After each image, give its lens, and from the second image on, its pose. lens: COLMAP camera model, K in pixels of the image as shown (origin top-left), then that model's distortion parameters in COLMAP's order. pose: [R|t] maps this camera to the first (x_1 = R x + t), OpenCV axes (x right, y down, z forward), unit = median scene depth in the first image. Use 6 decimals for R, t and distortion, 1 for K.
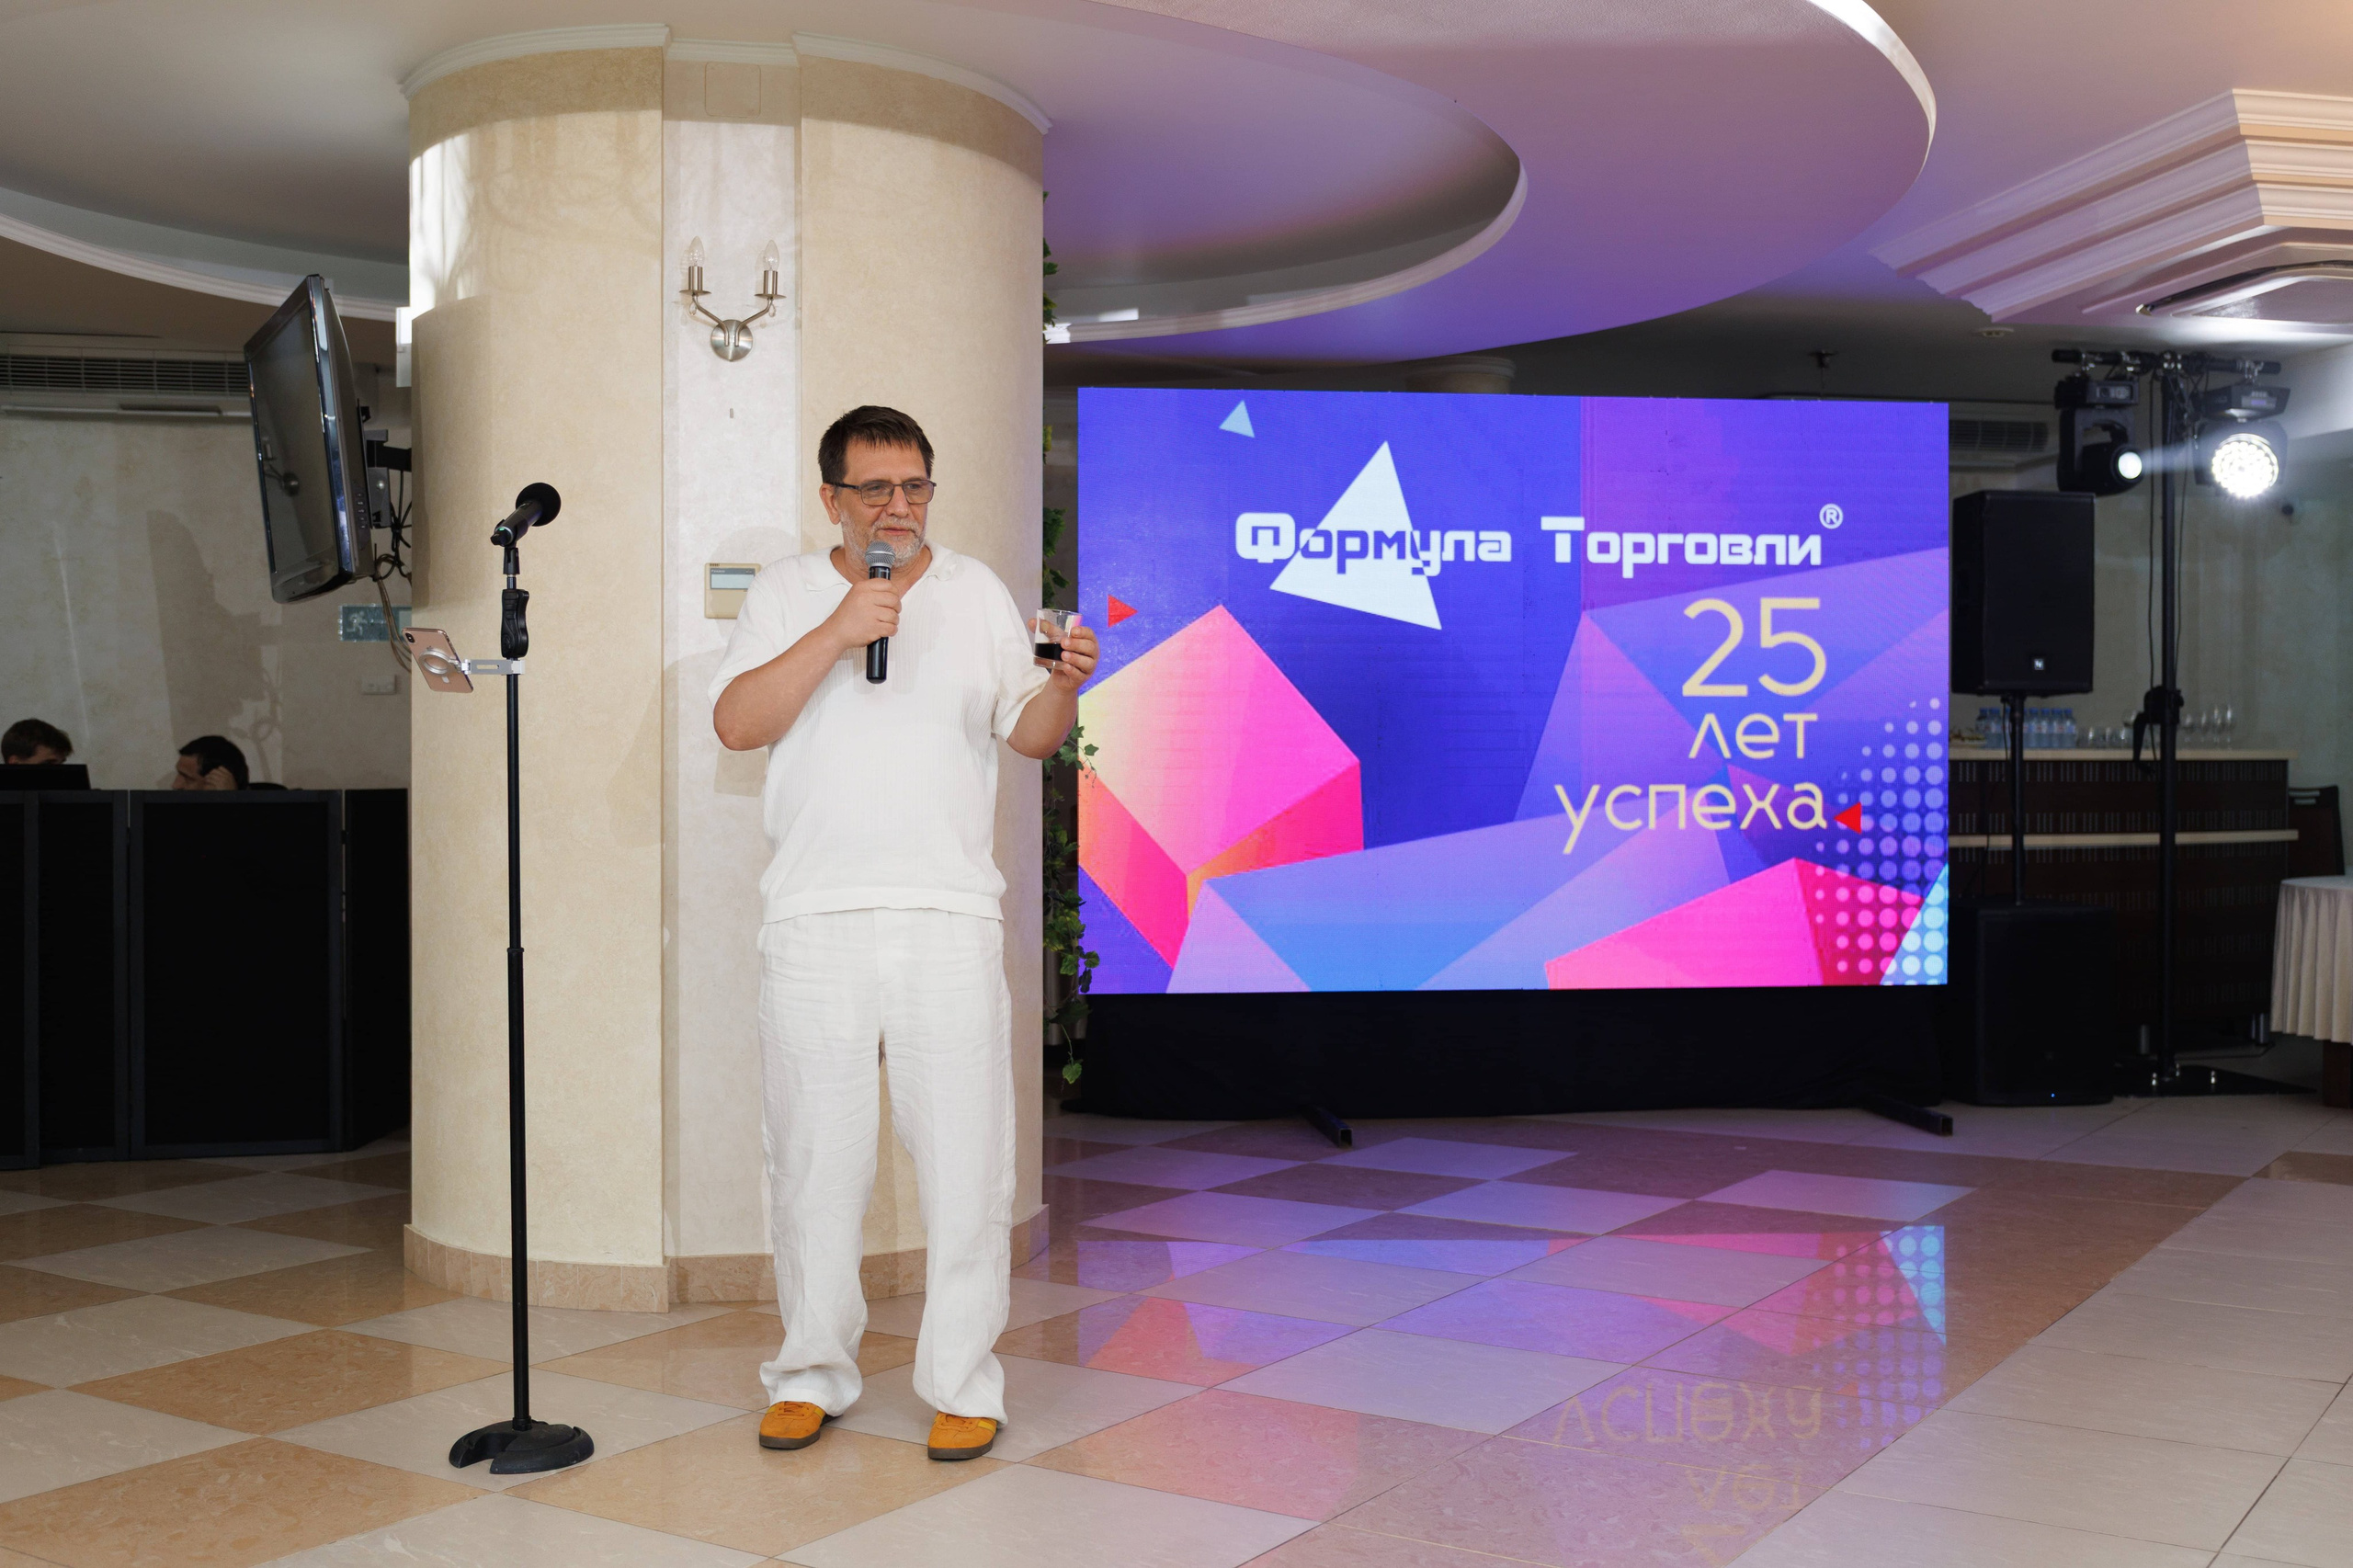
lens RADIAL K [[2458.6, 0, 1218.7], [0, 2458.6, 793.7], [0, 0, 1]] dist [-0.008981, 0.000000]
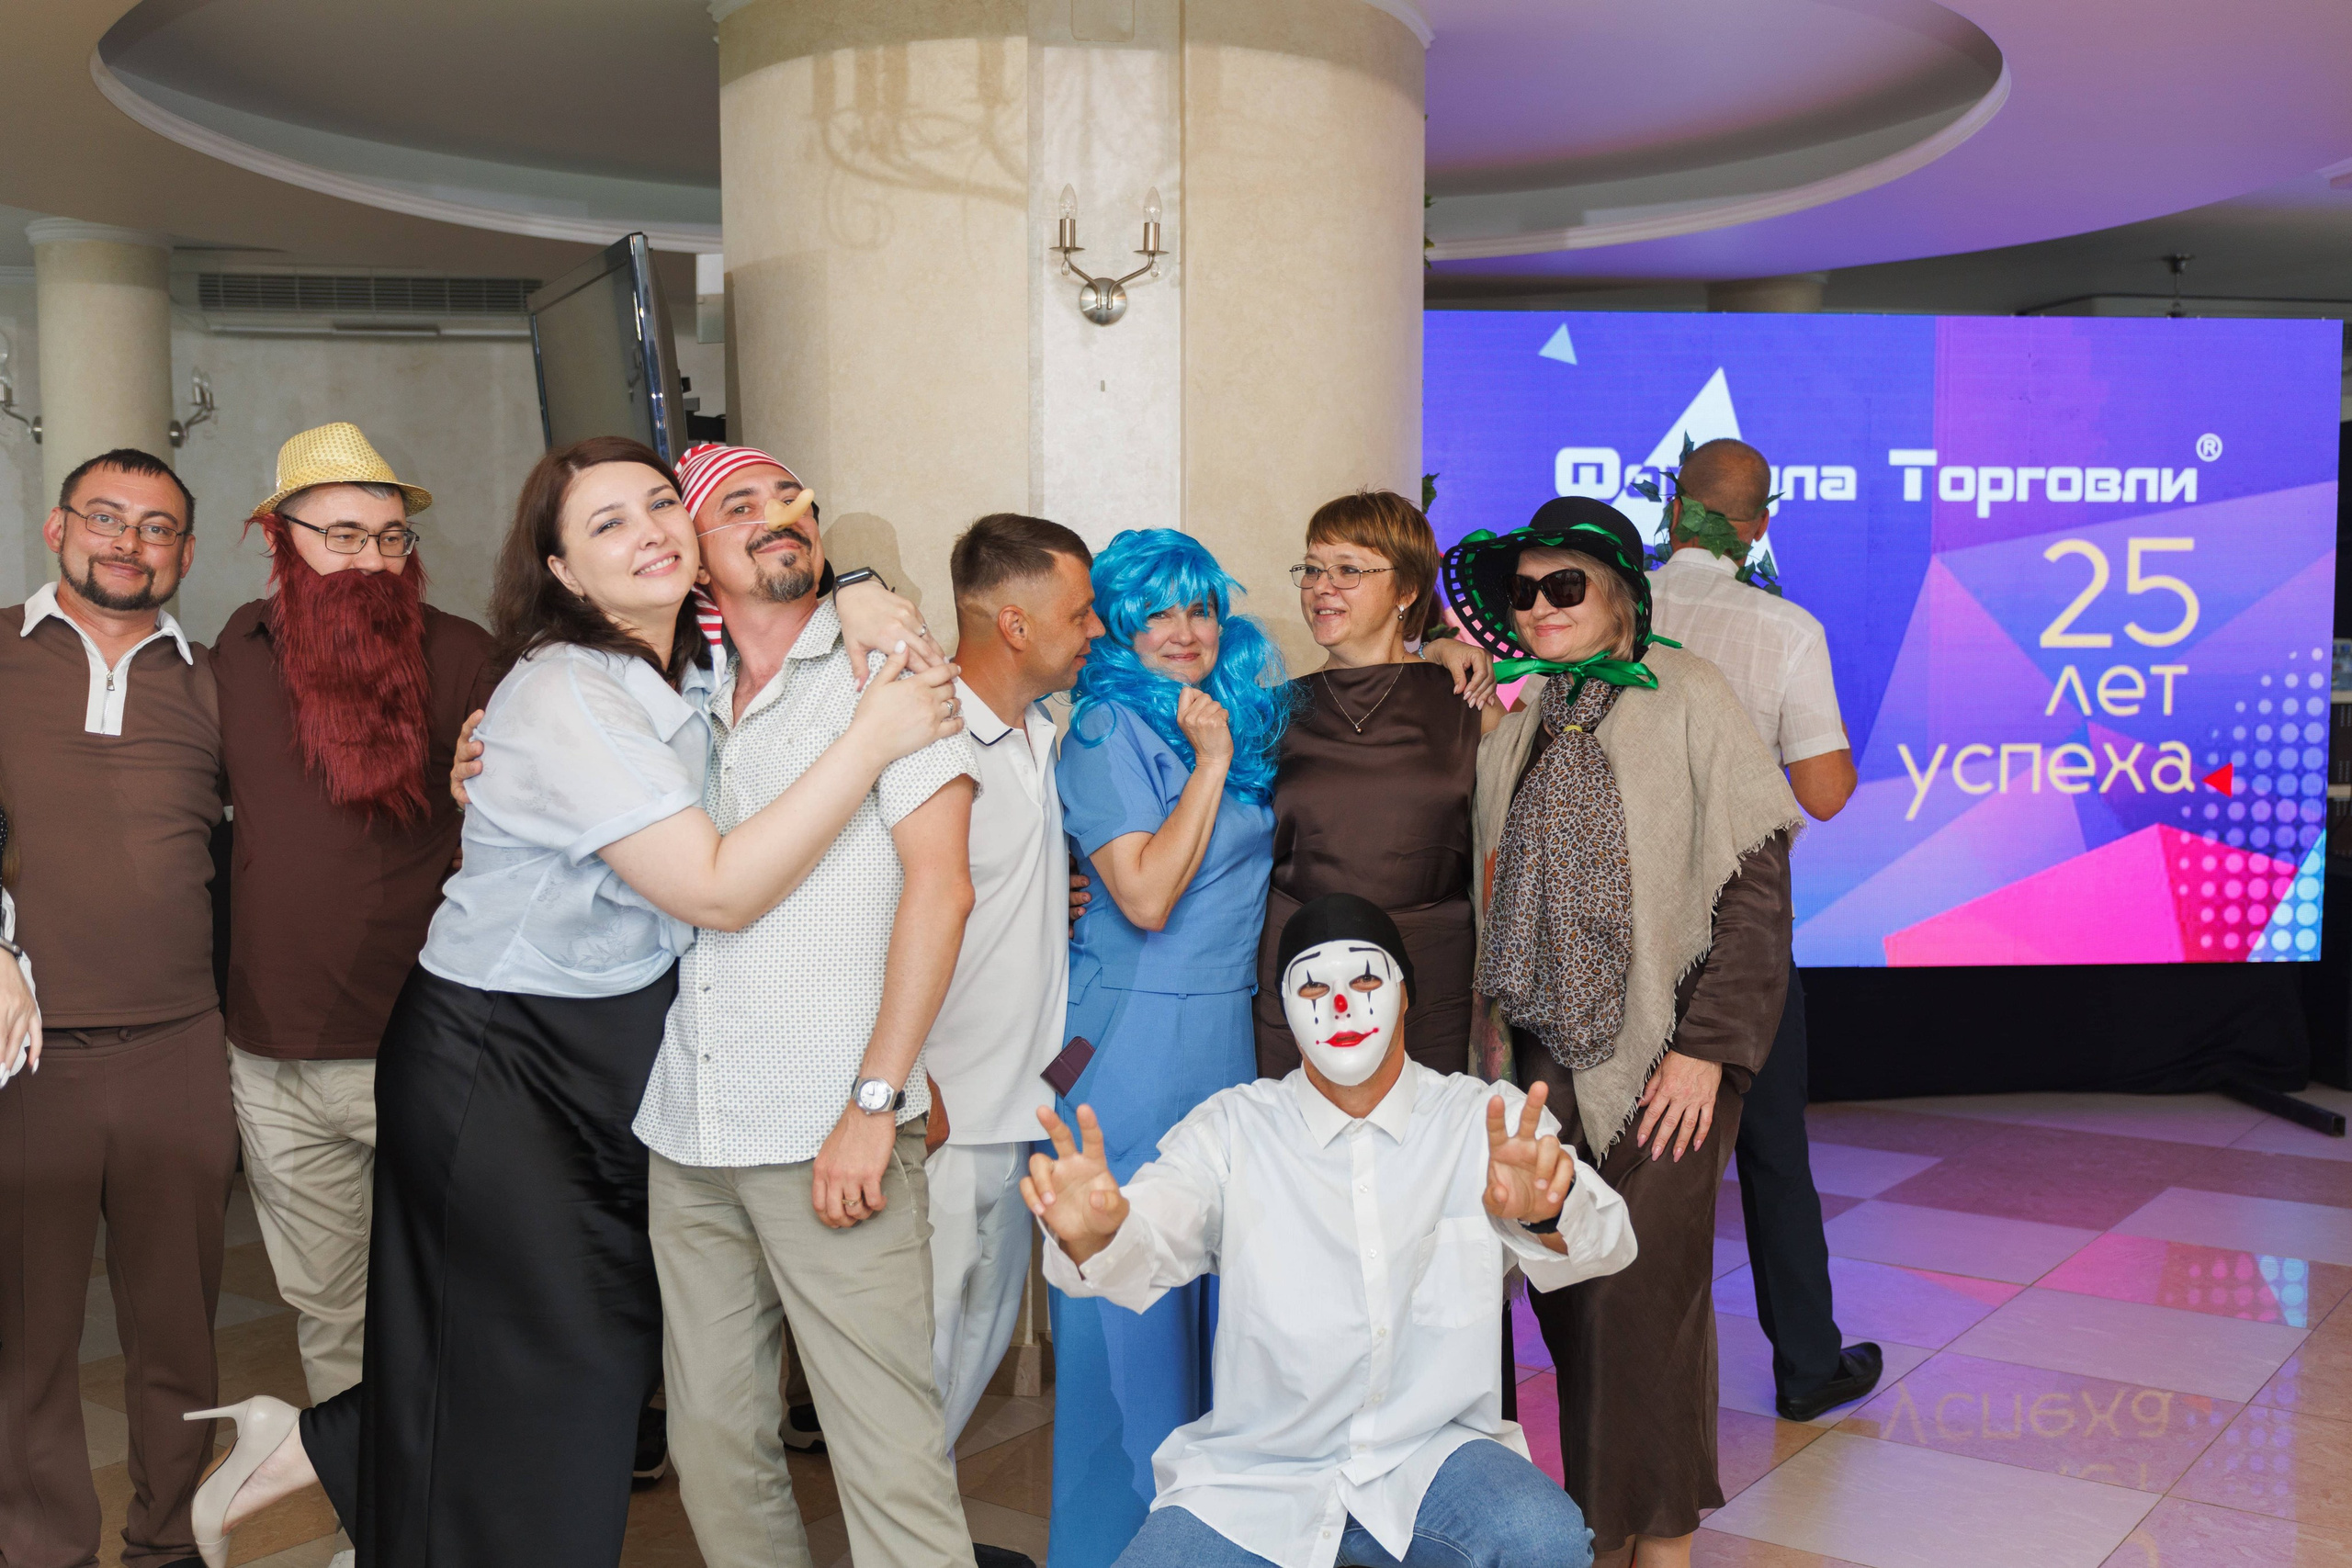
lens RADIAL K [[2457.3, 0, 1225.4], [0, 2457.3, 818.2], [0, 0, 1]] dist [-0.008981, 0.000000]
pose [[0.999100, 0.003969, -0.042234, -0.075688], [-0.001010, 0.997556, 0.069859, -0.040285], [0.042408, -0.069754, 0.996662, 0.076004]]
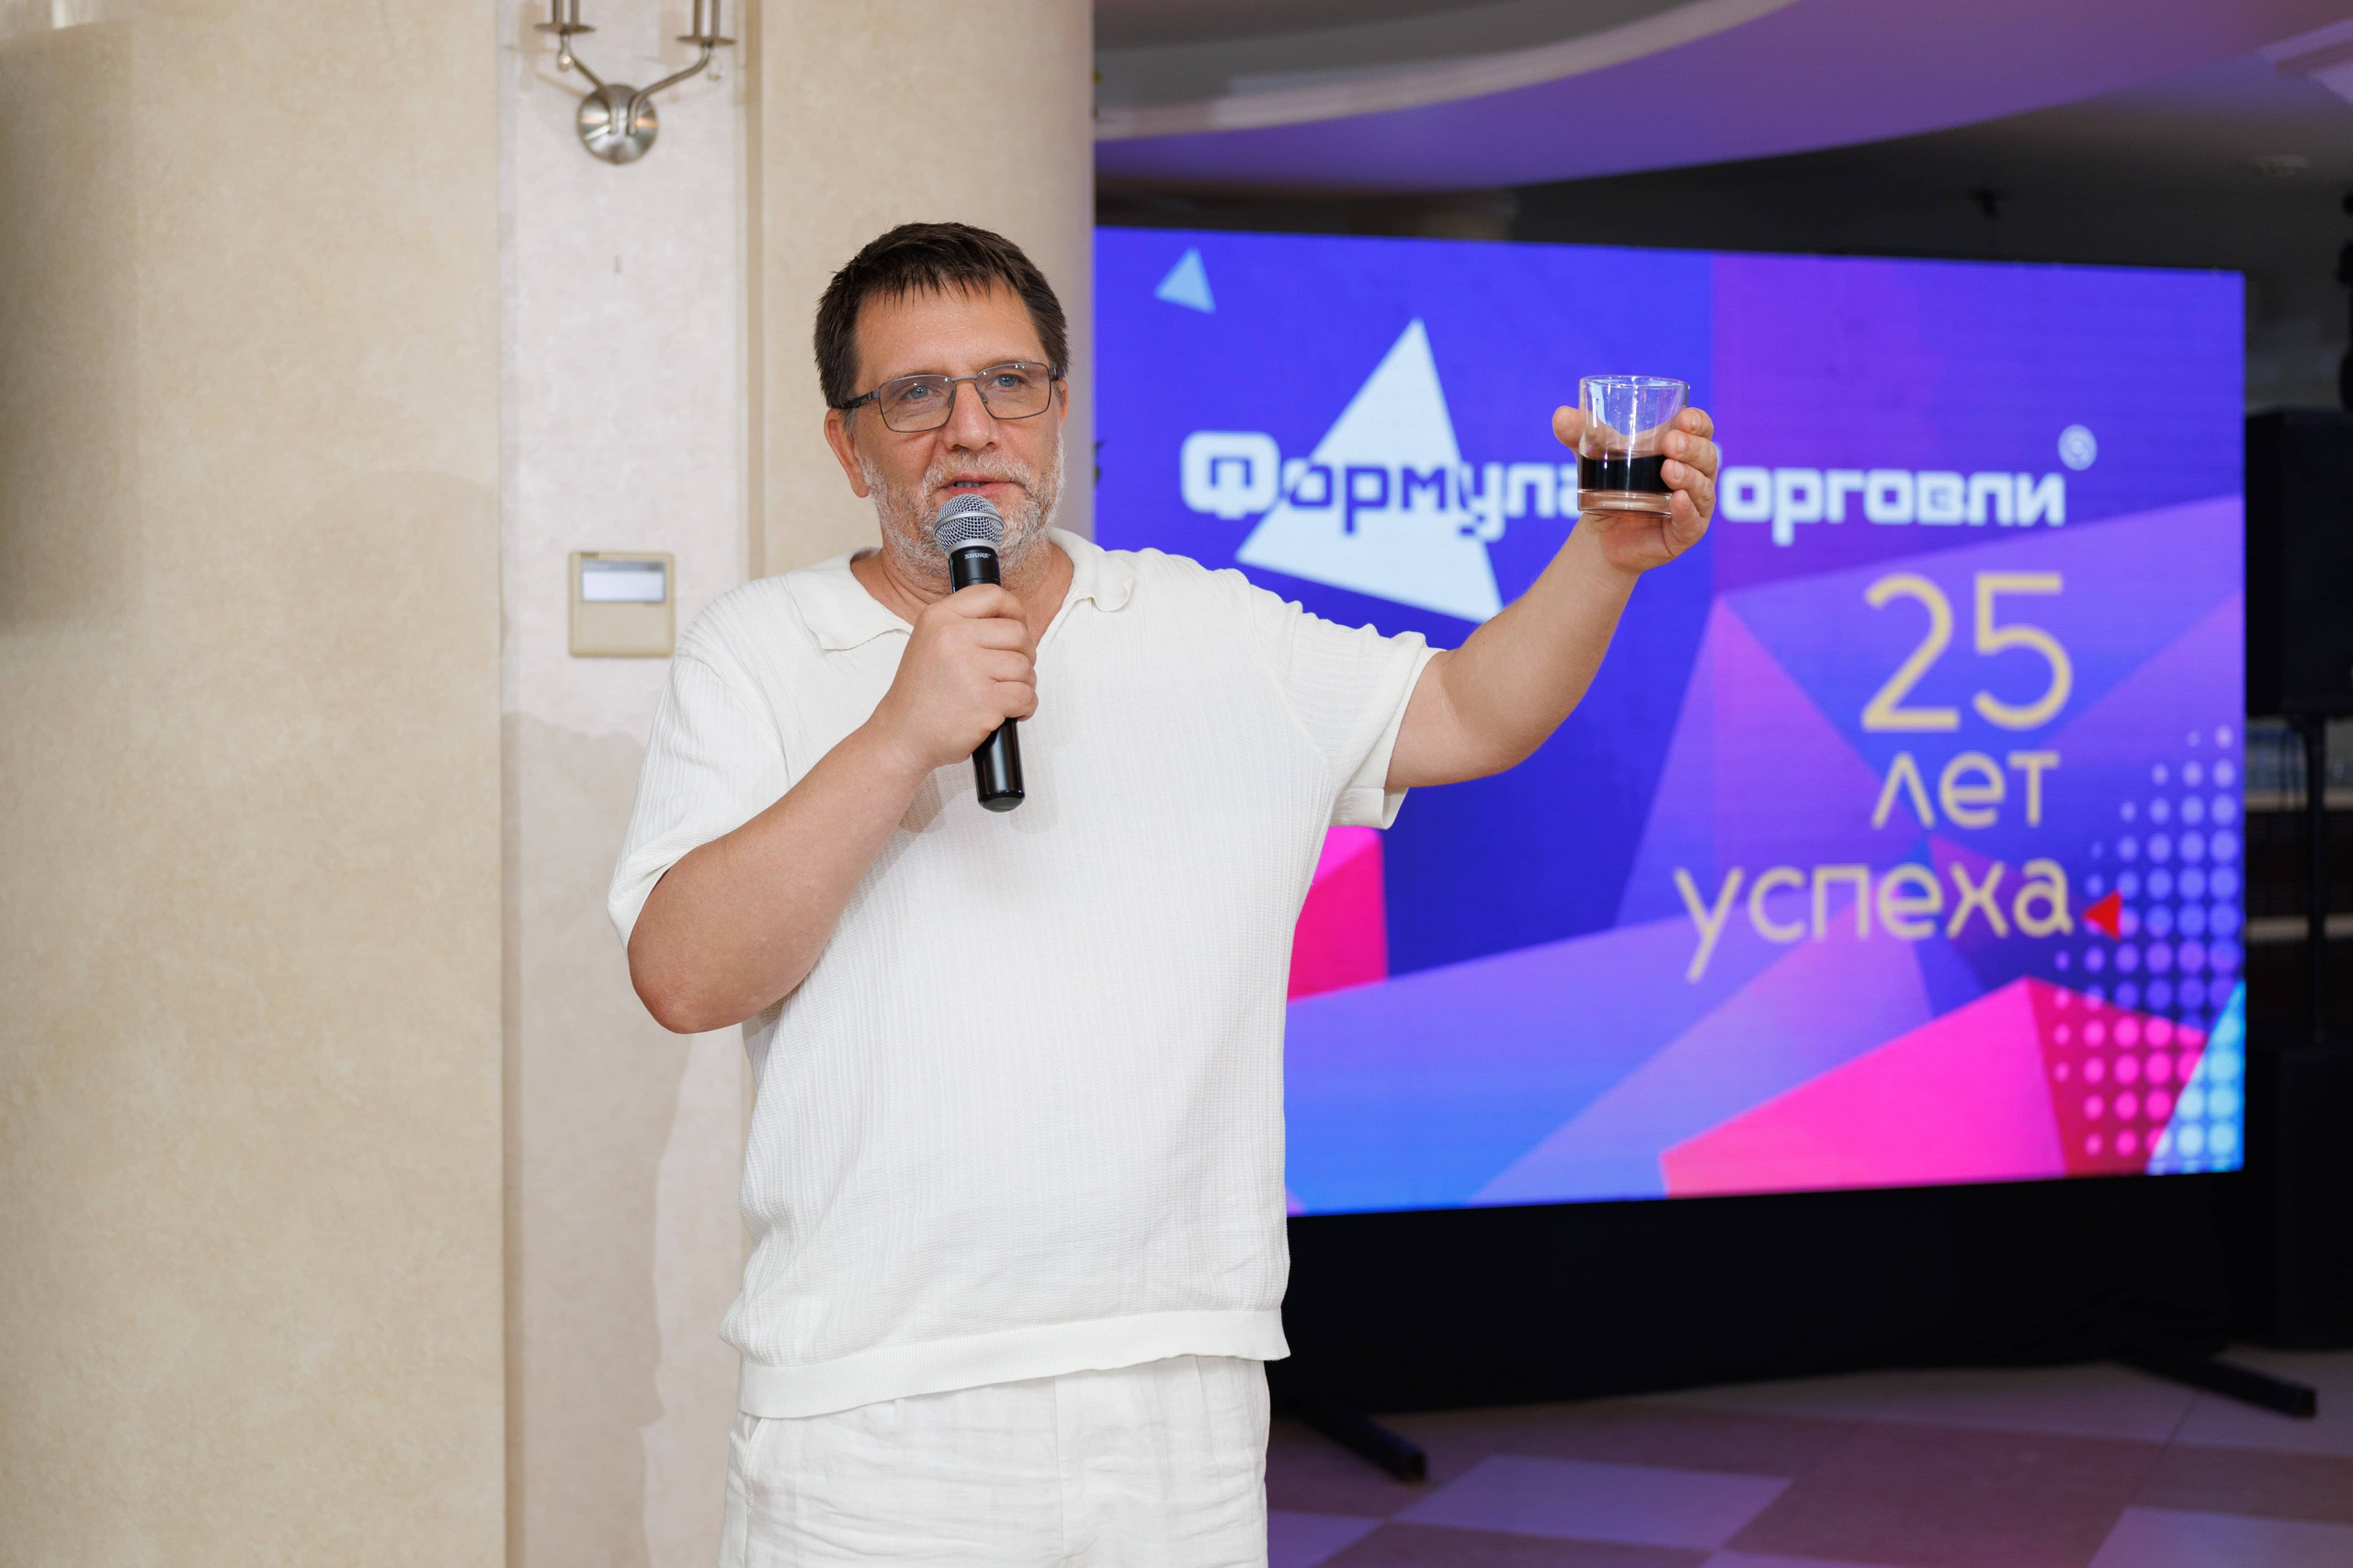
lens RADIAL K [[3328.4, 0, 1208.9], [0, 3328.4, 807.7], [0, 0, 1]] dist [0.014136, 0.000000]
pose [[0.985526, -0.008153, 0.169327, -0.126399], [0.006538, 0.999928, 0.010097, -0.029463], [-0.169398, -0.008844, 0.985508, 0.181053]]
